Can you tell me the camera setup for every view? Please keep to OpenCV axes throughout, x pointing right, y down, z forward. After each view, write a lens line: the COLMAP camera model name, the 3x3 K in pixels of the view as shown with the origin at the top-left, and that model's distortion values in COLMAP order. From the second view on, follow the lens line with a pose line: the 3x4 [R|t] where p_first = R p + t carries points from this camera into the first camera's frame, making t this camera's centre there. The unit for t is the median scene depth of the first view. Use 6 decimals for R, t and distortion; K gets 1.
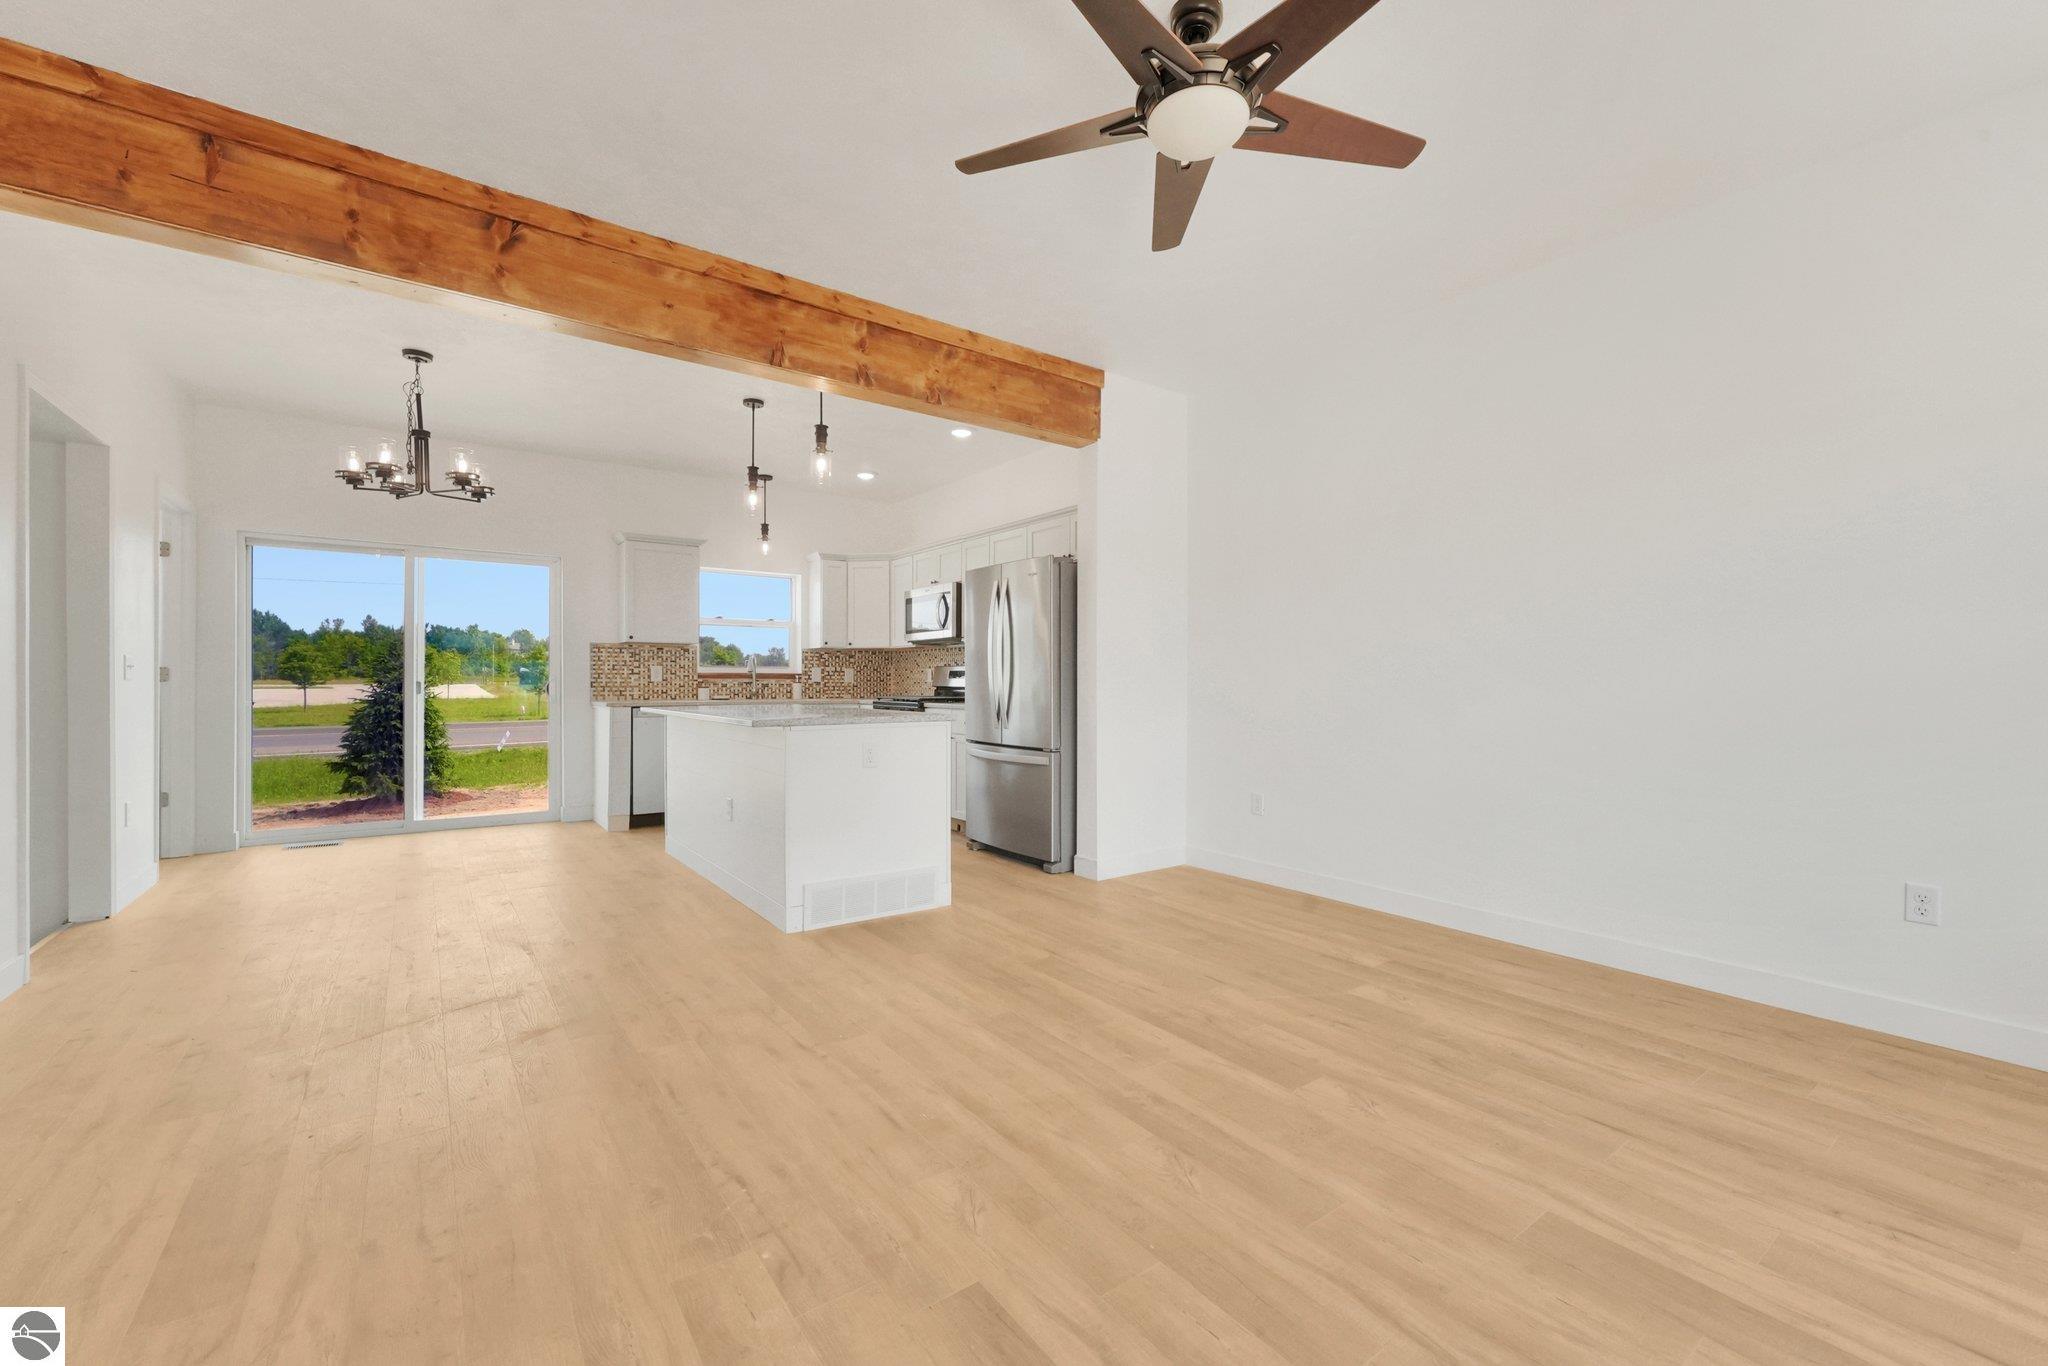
lens RADIAL K [[833.3, 0, 1036.3], [0, 833.3, 682.2], [0, 0, 1]] dist [-0.000500, -0.000153]
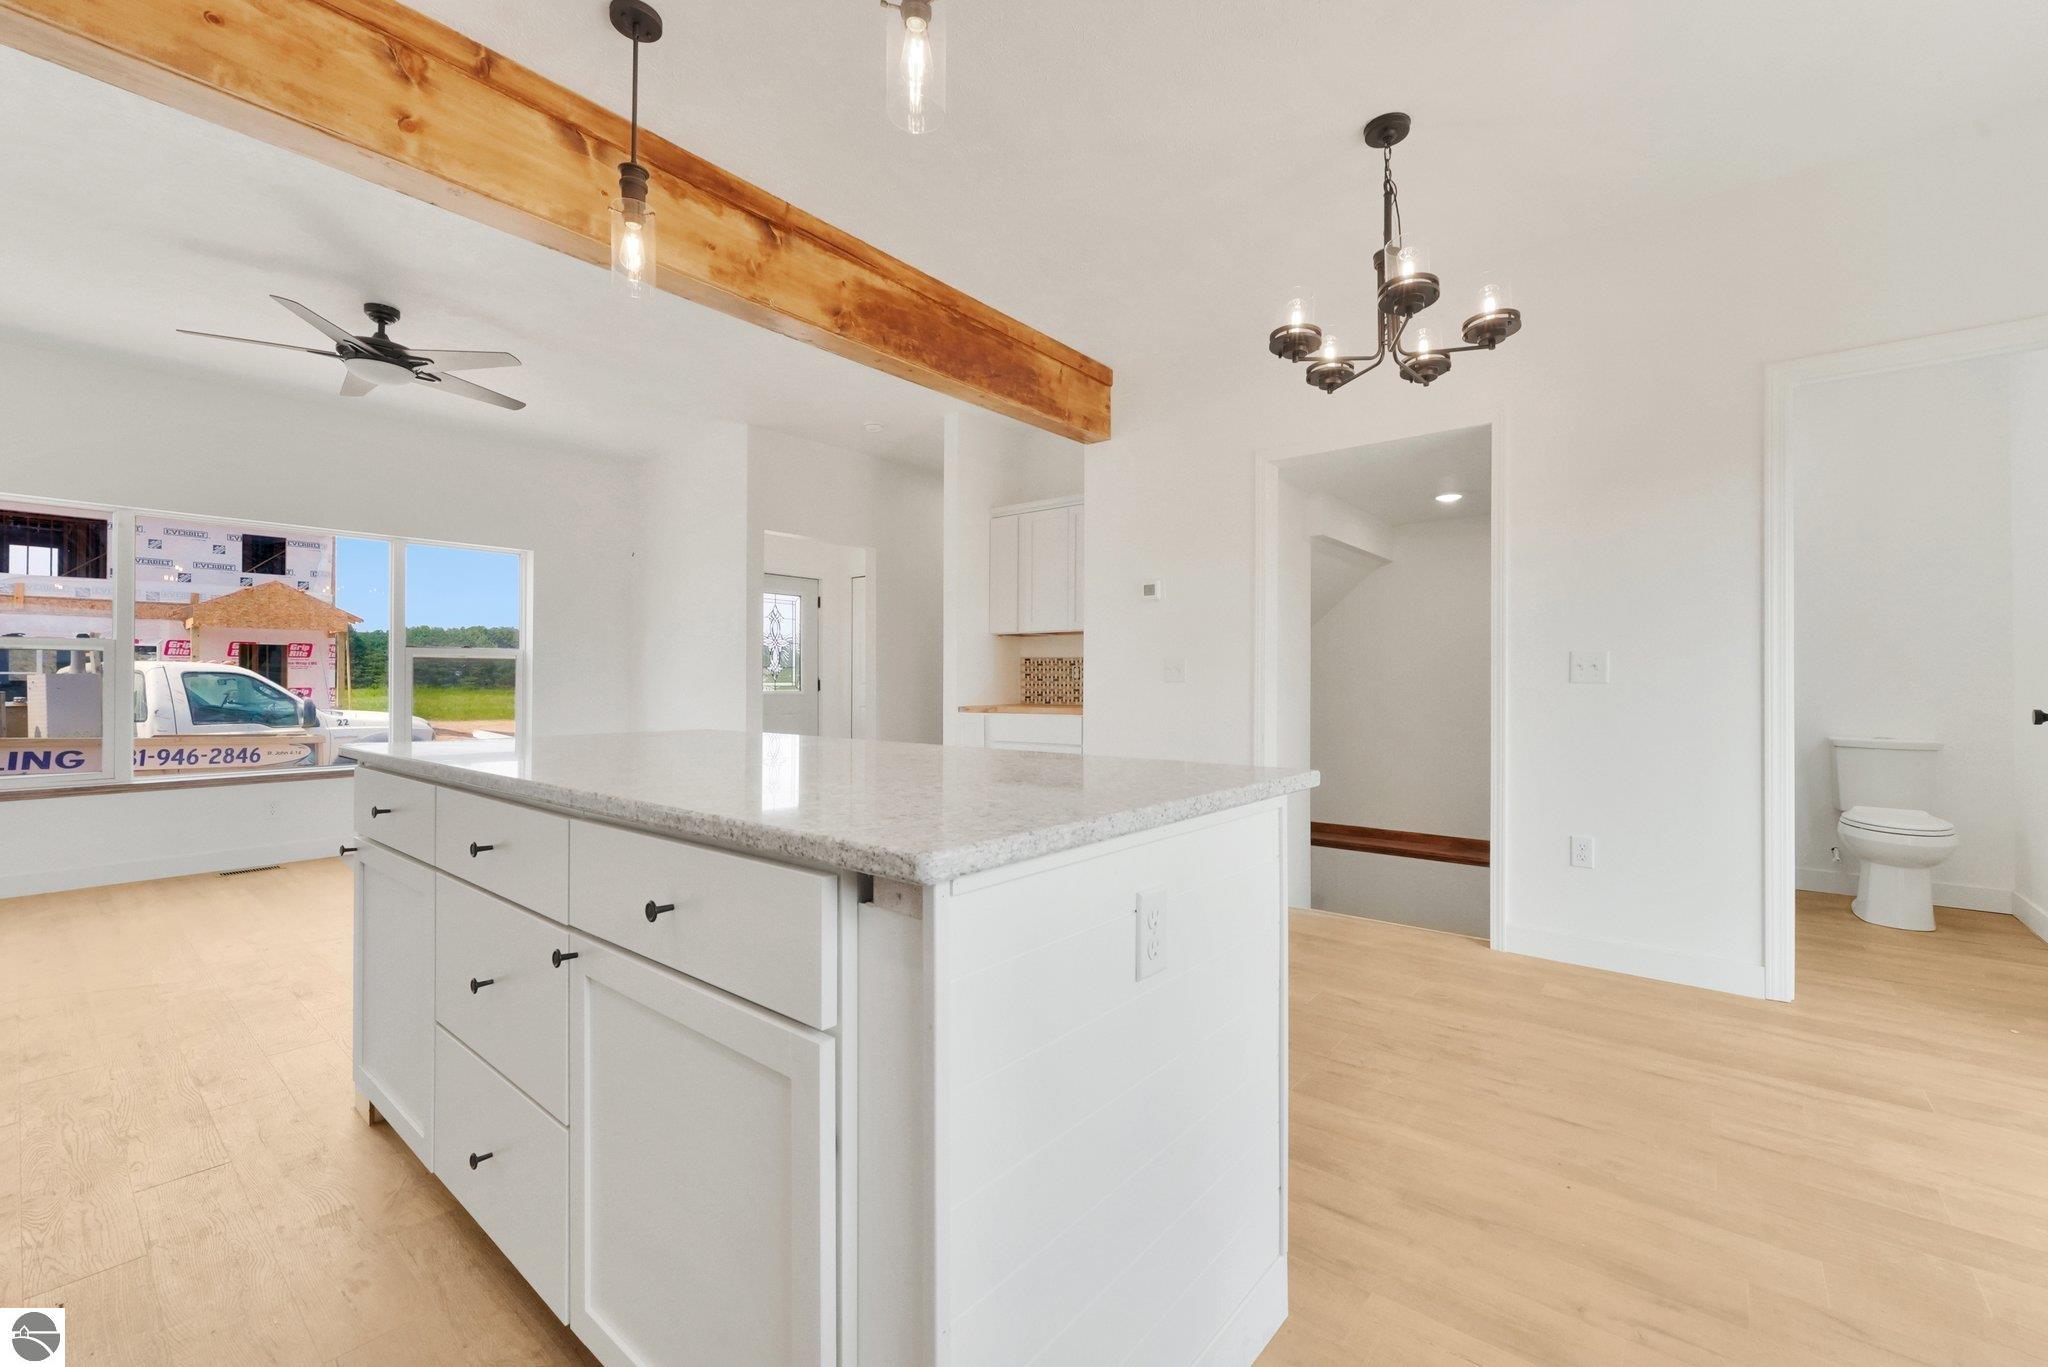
lens RADIAL K [[833.3, 0, 1036.3], [0, 833.3, 682.7], [0, 0, 1]] dist [-0.000500, -0.000153]
pose [[-0.968093, -0.001071, -0.250590, -0.219546], [-0.001523, 0.999998, 0.001606, -0.001345], [0.250588, 0.001937, -0.968092, 0.938539]]
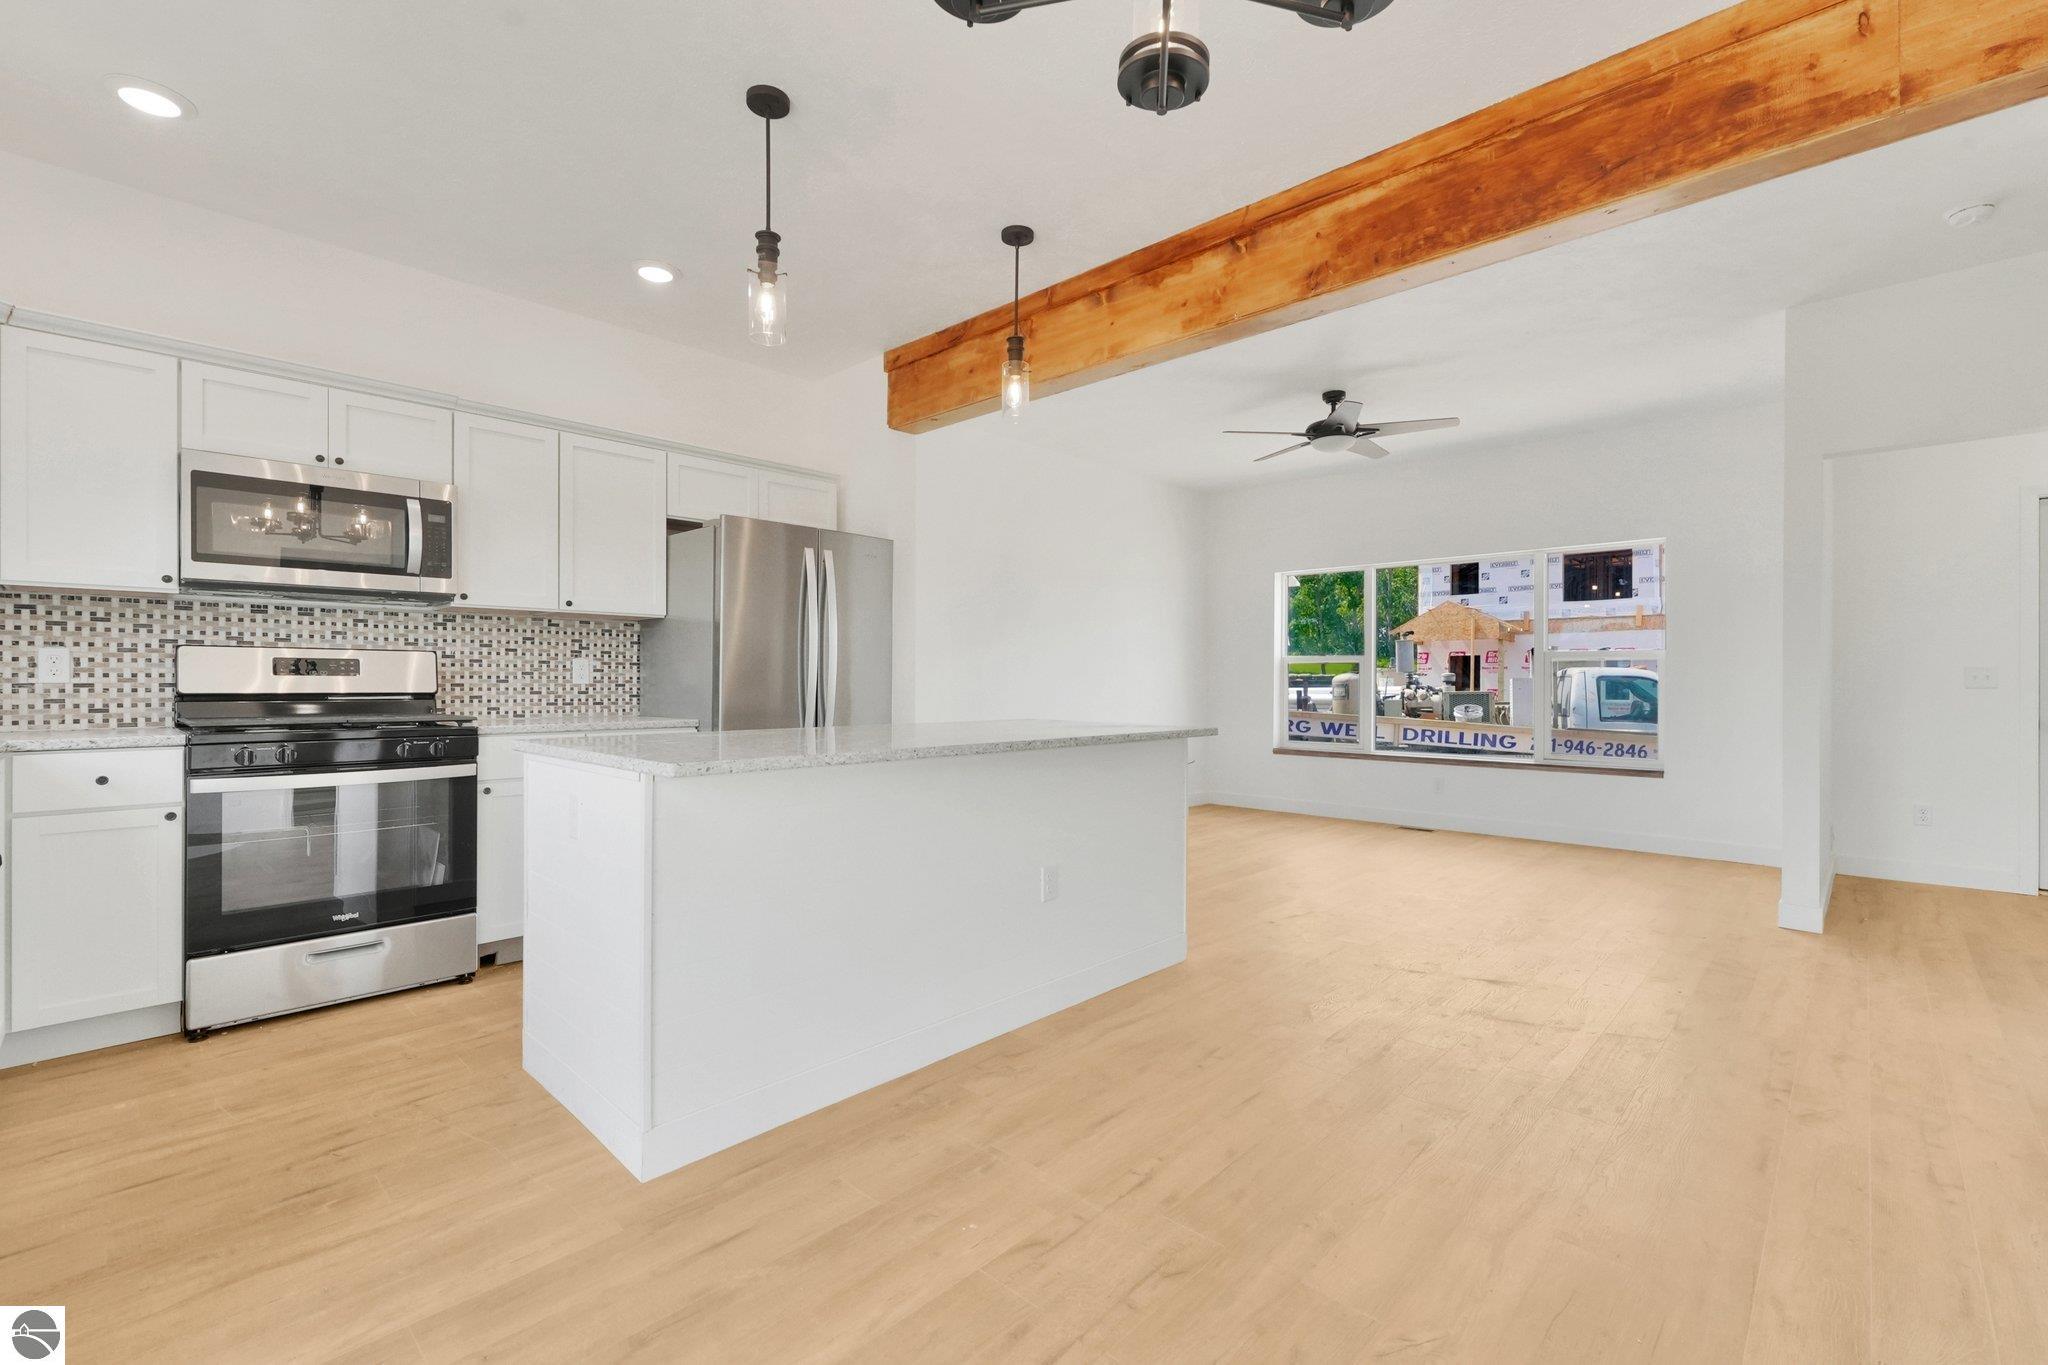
lens RADIAL K [[890.6, 0, 1034.4], [0, 890.6, 680.0], [0, 0, 1]] dist [0.000441, 0.000031]
pose [[-0.178331, -0.001133, 0.983970, -0.629418], [-0.003110, 0.999995, 0.000588, -0.003742], [-0.983966, -0.002955, -0.178334, 0.682323]]
